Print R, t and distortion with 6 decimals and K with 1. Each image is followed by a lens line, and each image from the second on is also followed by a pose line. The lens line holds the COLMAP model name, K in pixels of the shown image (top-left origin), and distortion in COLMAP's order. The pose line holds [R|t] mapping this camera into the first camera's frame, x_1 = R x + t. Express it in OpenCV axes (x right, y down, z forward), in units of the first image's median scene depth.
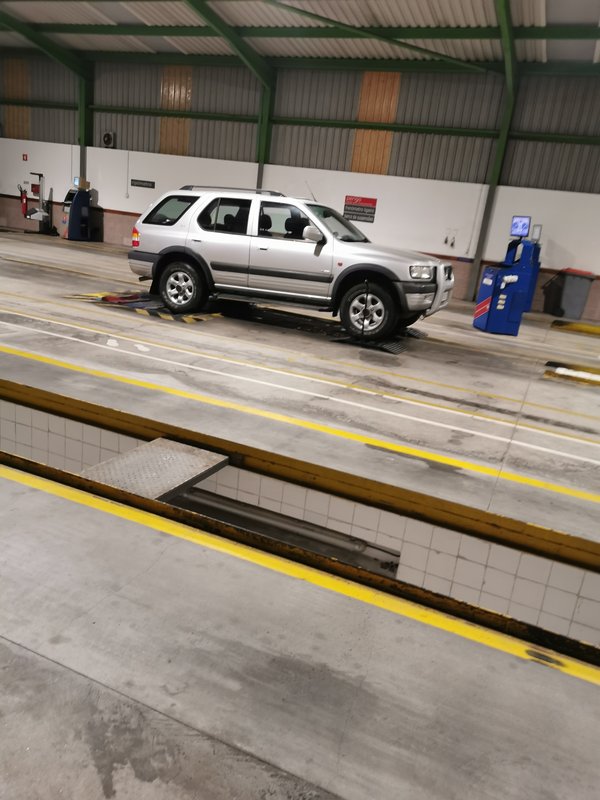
lens RADIAL K [[624.3, 0, 300.6], [0, 624.3, 411.5], [0, 0, 1]] dist [0.036554, -0.006187]
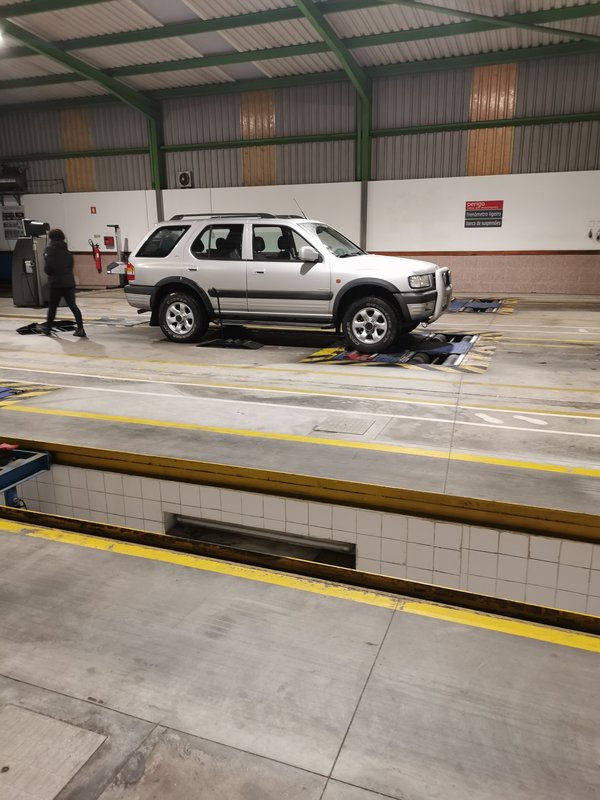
lens RADIAL K [[625.5, 0, 300.0], [0, 625.5, 400.0], [0, 0, 1]] dist [0.045593, -0.006438]
pose [[0.990755, -0.135542, 0.005701, -0.184510], [0.135662, 0.989995, -0.038804, -0.046070], [-0.000384, 0.039219, 0.999231, 0.074458]]
